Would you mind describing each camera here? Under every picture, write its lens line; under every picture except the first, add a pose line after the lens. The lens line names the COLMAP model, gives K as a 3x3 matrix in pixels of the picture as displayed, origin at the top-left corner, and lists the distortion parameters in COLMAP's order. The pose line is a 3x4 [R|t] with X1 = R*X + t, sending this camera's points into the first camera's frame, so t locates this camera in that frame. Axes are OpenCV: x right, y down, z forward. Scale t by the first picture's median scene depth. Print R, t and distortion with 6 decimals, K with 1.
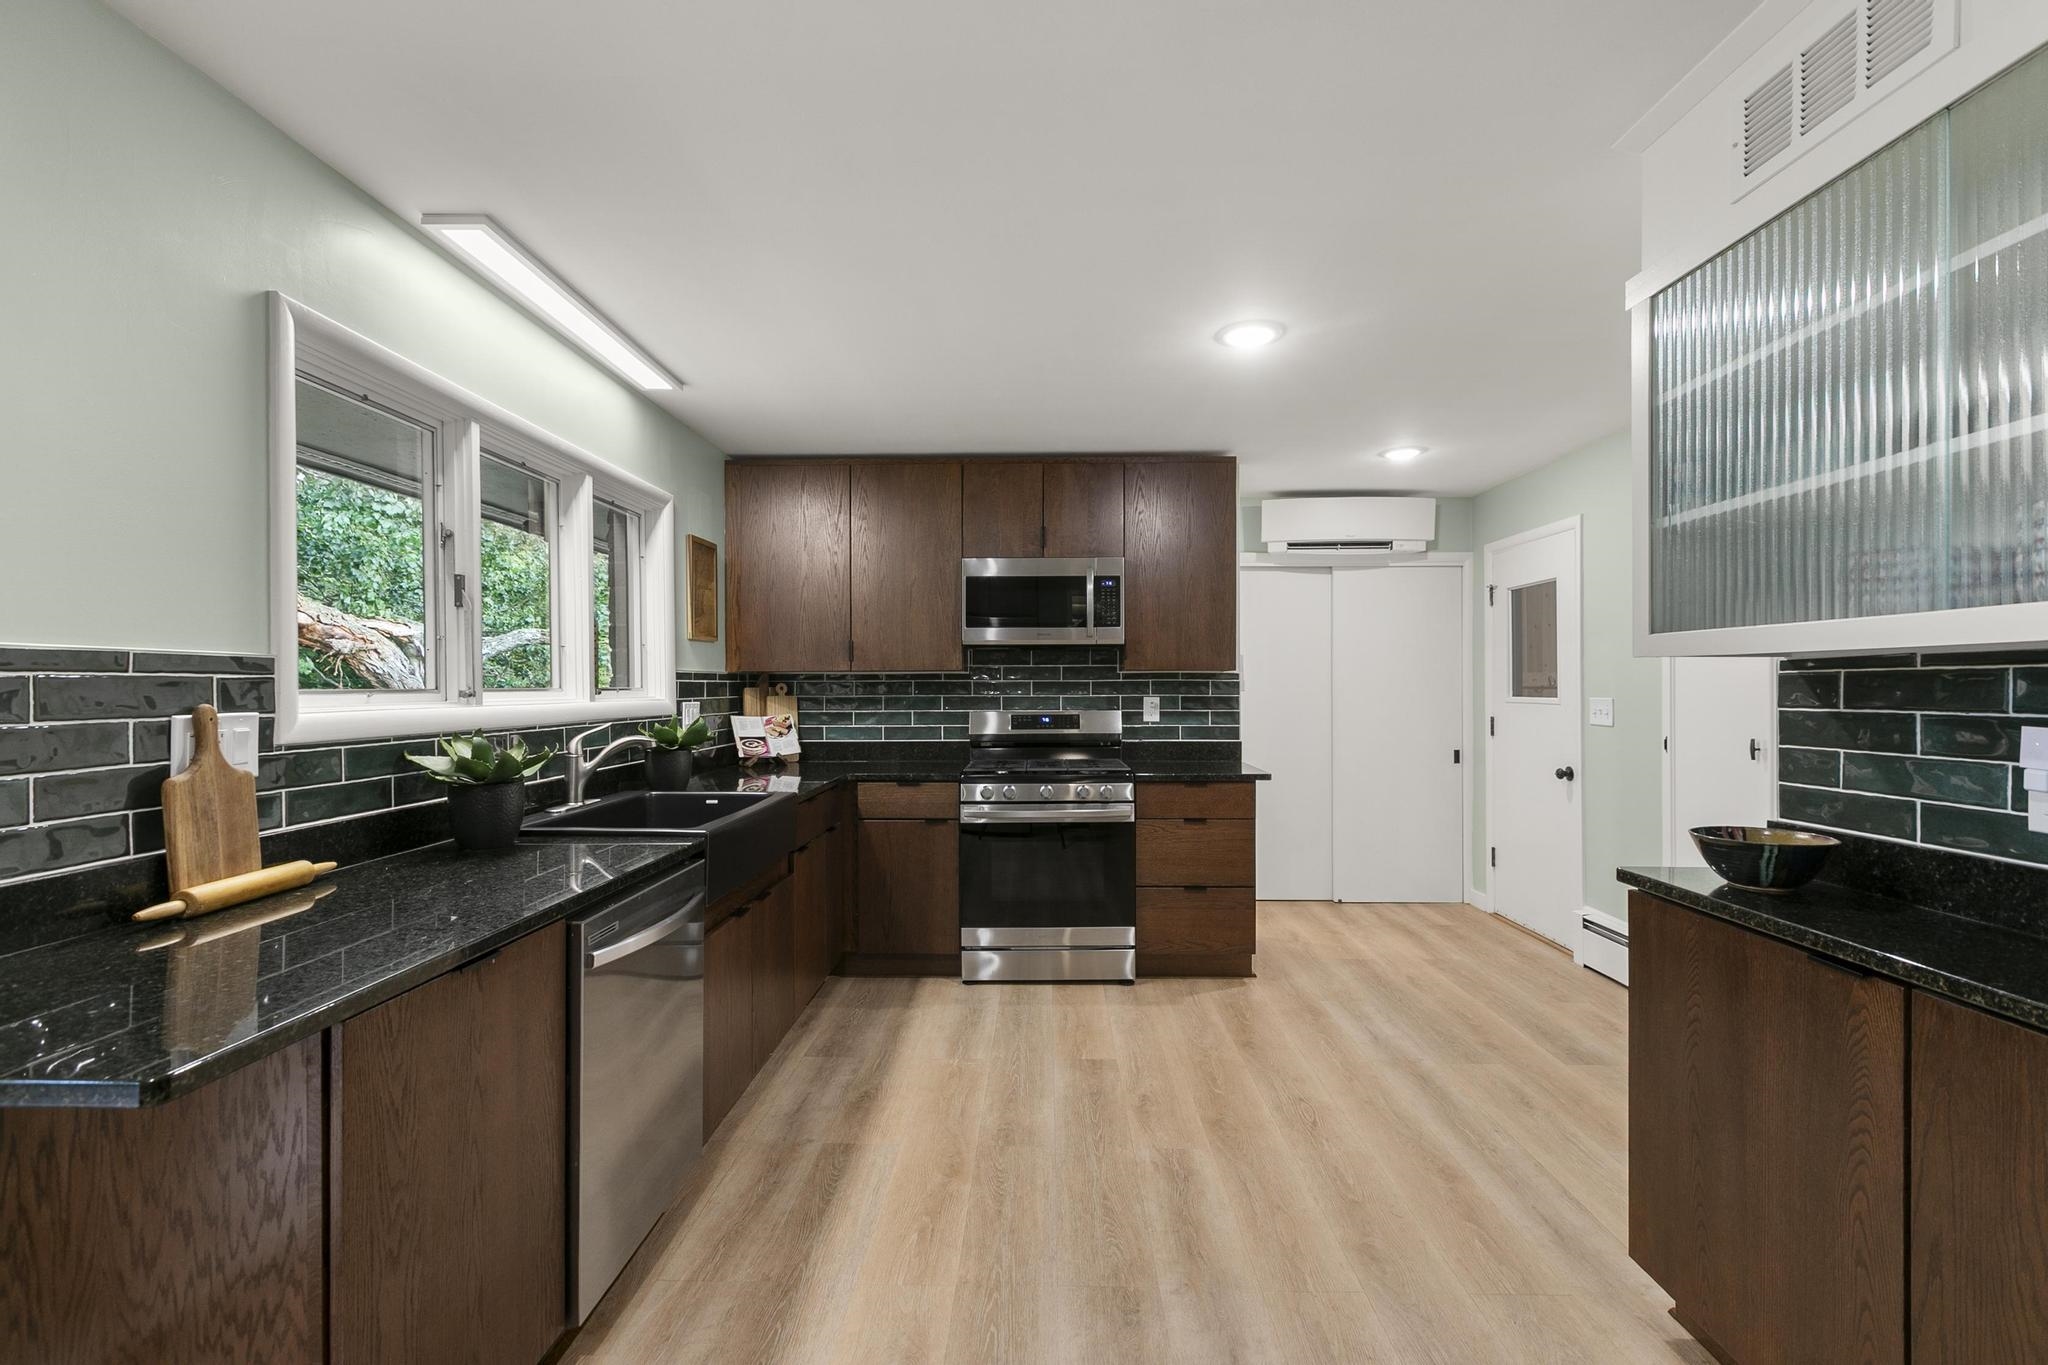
lens RADIAL K [[917.2, 0, 1034.6], [0, 917.2, 685.8], [0, 0, 1]] dist [0.002656, -0.000998]
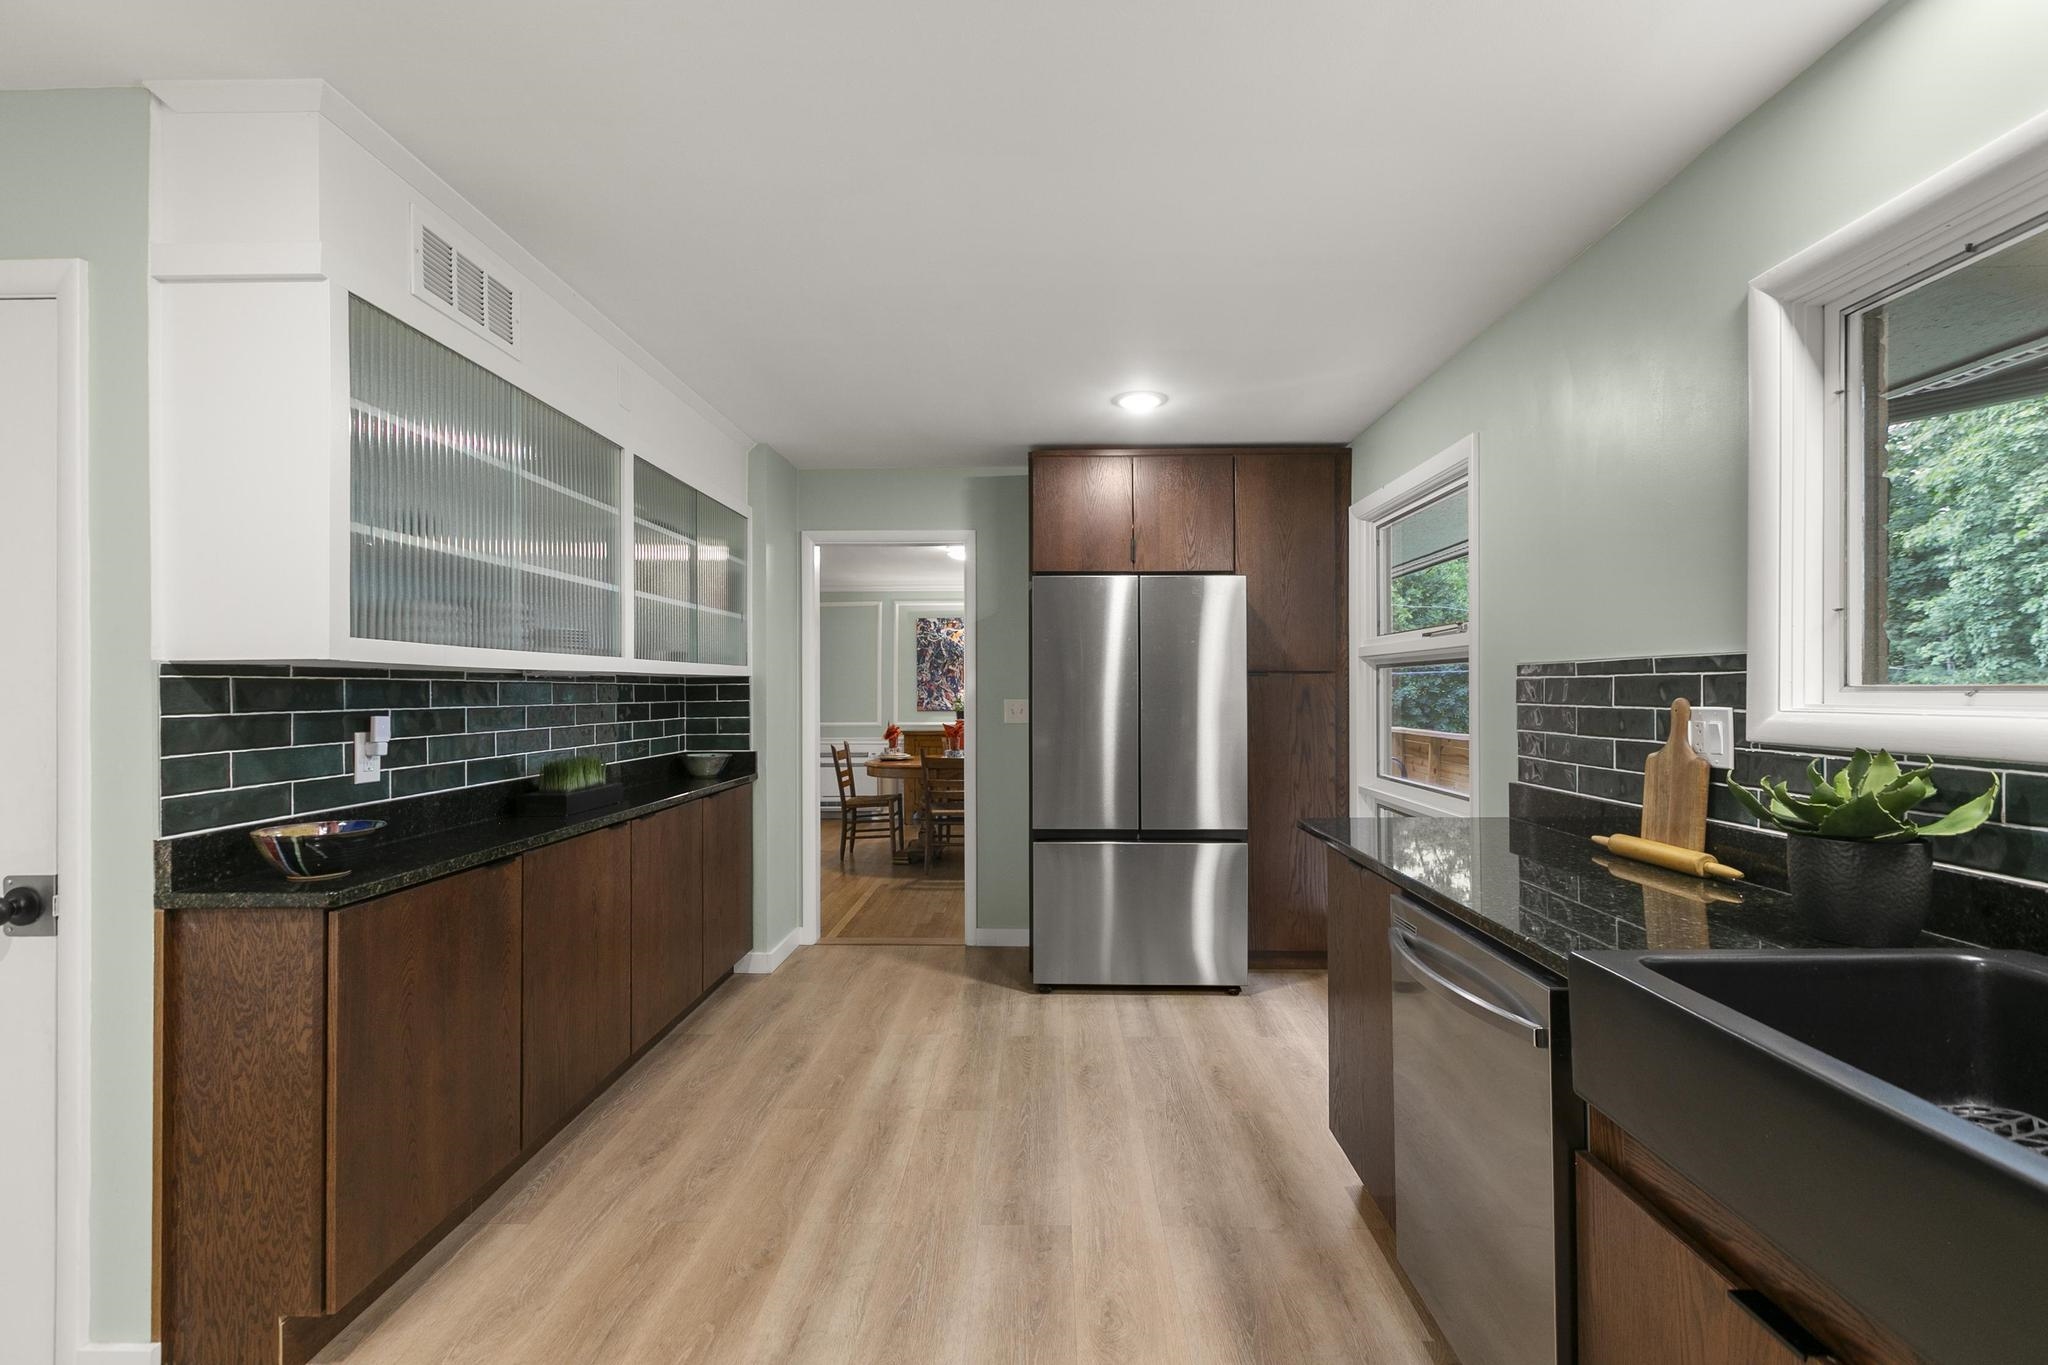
lens RADIAL K [[917.2, 0, 1009.8], [0, 917.2, 687.1], [0, 0, 1]] dist [0.002656, -0.000998]
pose [[-0.999372, 0.006138, 0.034907, -0.036135], [0.006011, 0.999975, -0.003730, 0.002680], [-0.034929, -0.003518, -0.999384, 1.134537]]
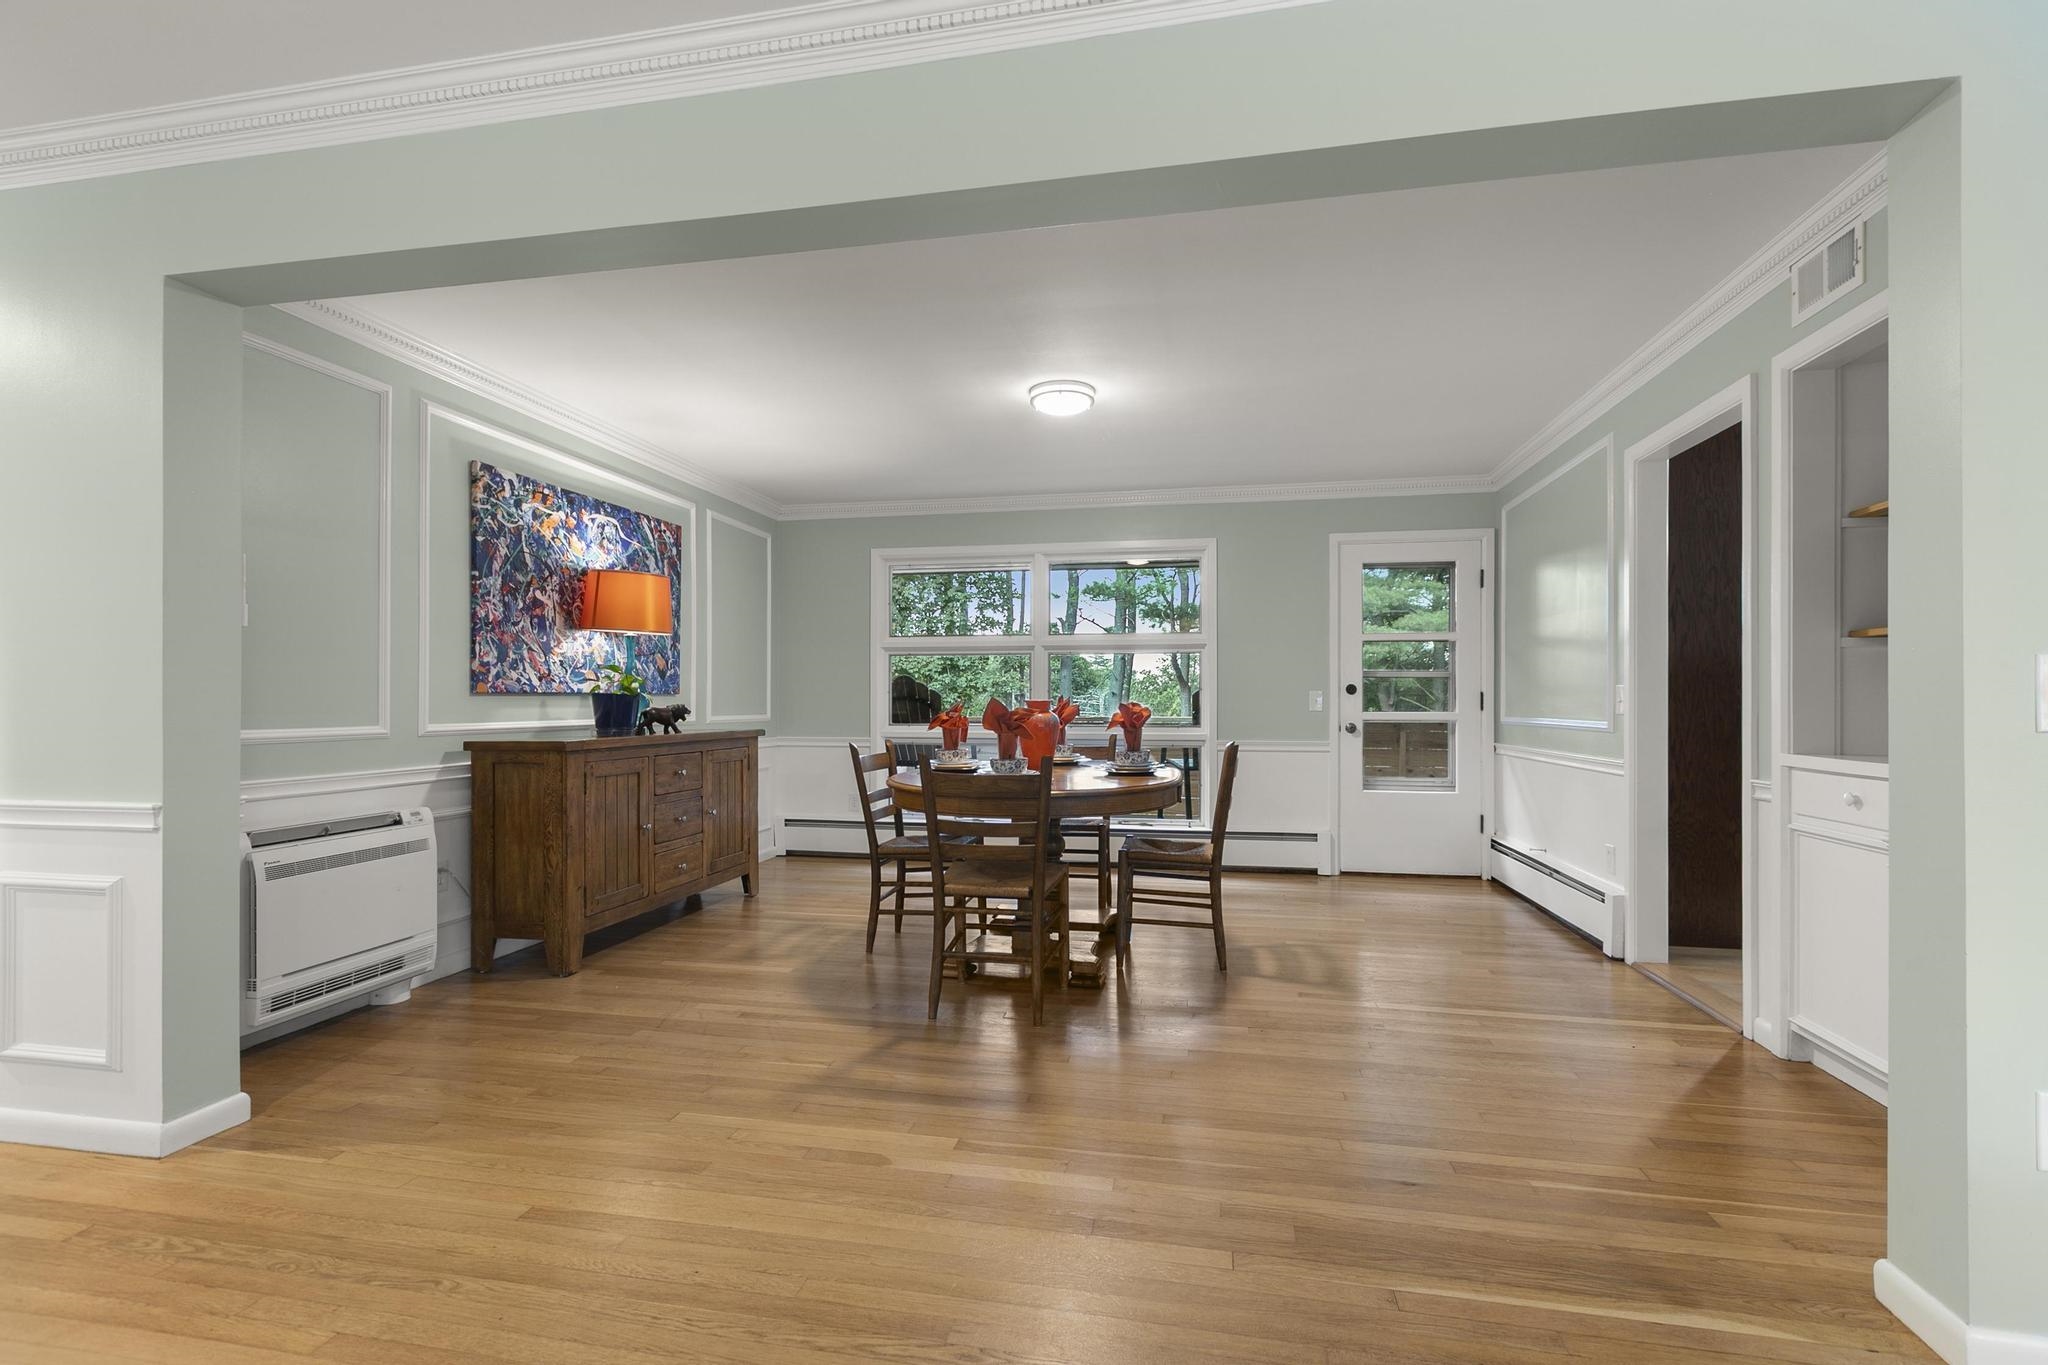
lens RADIAL K [[917.2, 0, 1028.0], [0, 917.2, 689.7], [0, 0, 1]] dist [0.002656, -0.000998]
pose [[-0.177438, -0.006928, -0.984108, 0.258849], [-0.004182, 0.999972, -0.006285, 0.015469], [0.984123, 0.003000, -0.177461, 0.710867]]
